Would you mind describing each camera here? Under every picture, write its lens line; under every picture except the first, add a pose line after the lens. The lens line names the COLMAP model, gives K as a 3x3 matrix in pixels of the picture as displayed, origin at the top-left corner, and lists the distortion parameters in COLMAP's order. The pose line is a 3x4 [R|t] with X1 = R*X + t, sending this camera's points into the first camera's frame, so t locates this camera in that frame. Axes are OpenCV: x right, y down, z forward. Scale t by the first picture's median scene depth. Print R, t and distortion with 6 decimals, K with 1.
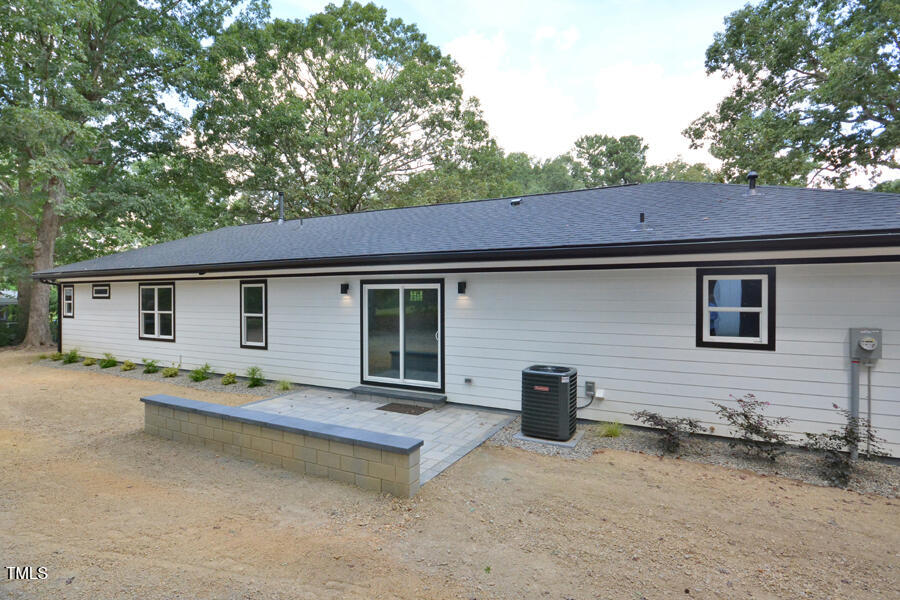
lens RADIAL K [[470.9, 0, 428.3], [0, 470.9, 298.0], [0, 0, 1]] dist [0.001393, 0.001613]
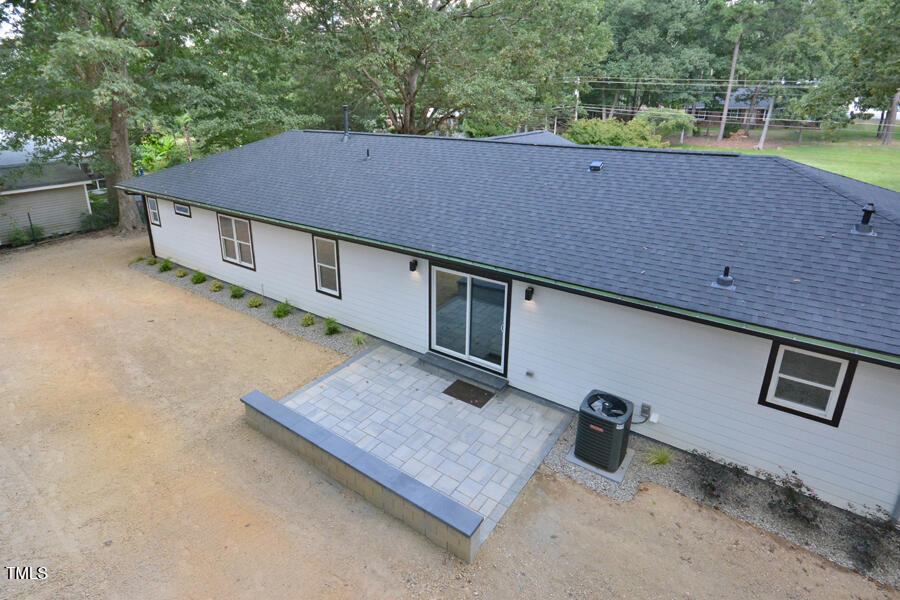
lens RADIAL K [[479.3, 0, 447.8], [0, 479.3, 255.4], [0, 0, 1]] dist [-0.001771, 0.000923]
pose [[0.994612, 0.044074, -0.093836, -0.008249], [-0.013887, 0.953615, 0.300707, -0.365167], [0.102737, -0.297783, 0.949089, 0.036866]]
